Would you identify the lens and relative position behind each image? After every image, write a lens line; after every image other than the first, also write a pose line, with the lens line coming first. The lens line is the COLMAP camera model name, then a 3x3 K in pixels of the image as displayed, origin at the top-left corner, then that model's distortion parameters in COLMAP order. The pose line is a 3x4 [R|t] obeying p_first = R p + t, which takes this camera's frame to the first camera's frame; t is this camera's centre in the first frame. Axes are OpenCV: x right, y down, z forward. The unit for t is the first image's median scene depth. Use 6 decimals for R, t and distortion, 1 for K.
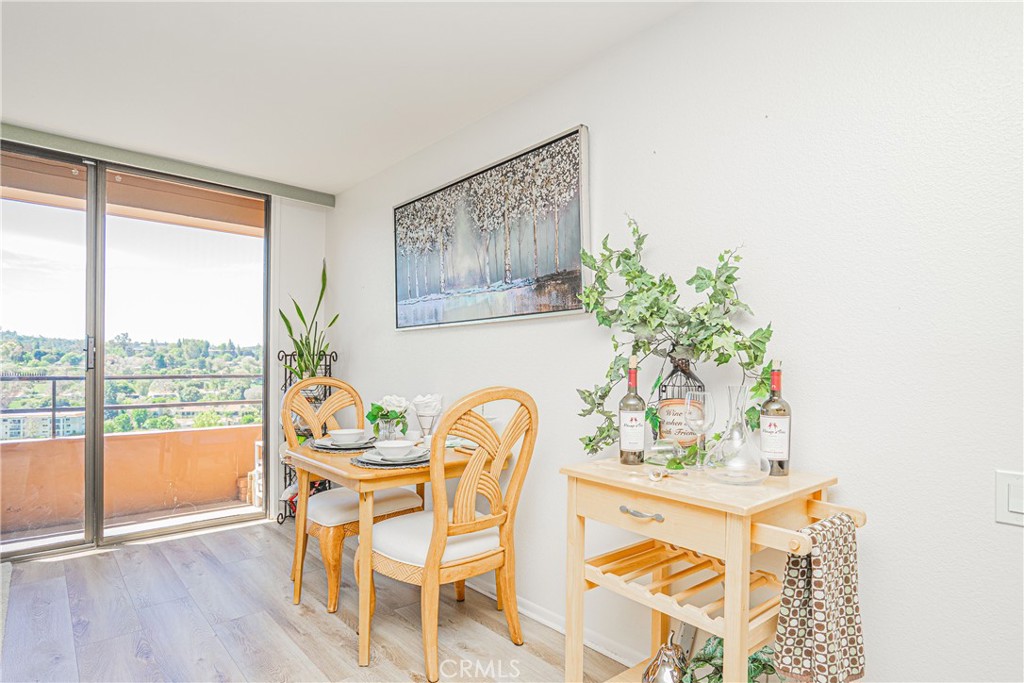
lens RADIAL K [[546.4, 0, 530.7], [0, 546.4, 365.6], [0, 0, 1]] dist [-0.023736, 0.003656]
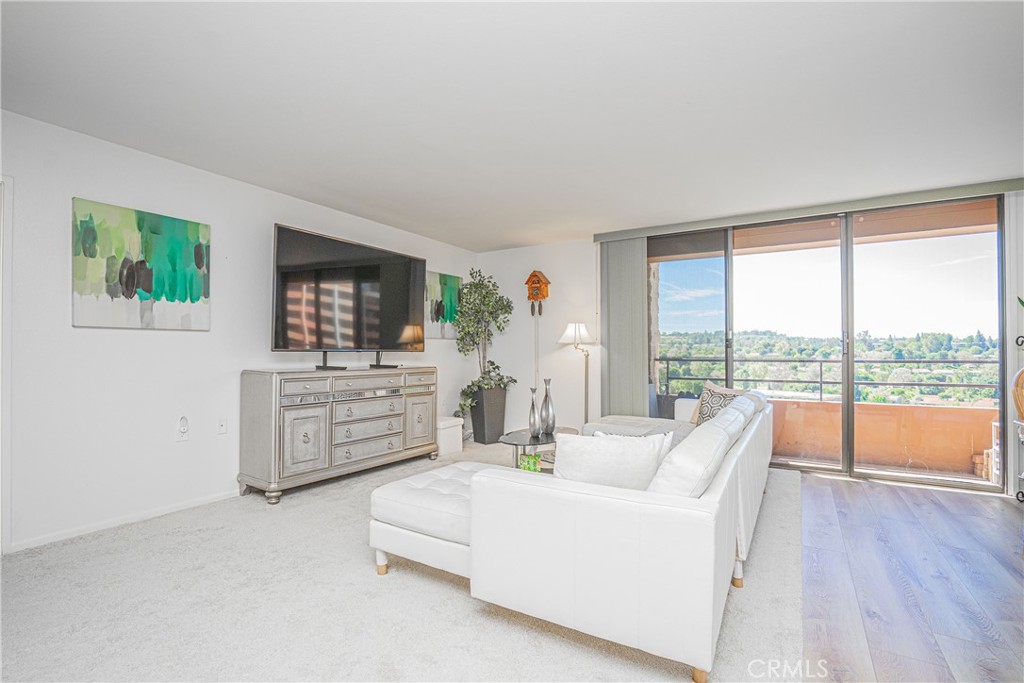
lens RADIAL K [[486.0, 0, 512.3], [0, 486.0, 349.4], [0, 0, 1]] dist [-0.040879, 0.020599]
pose [[0.285454, -0.018128, -0.958221, 0.189710], [-0.001381, 0.999812, -0.019326, 0.021651], [0.958391, 0.006840, 0.285375, -0.264416]]
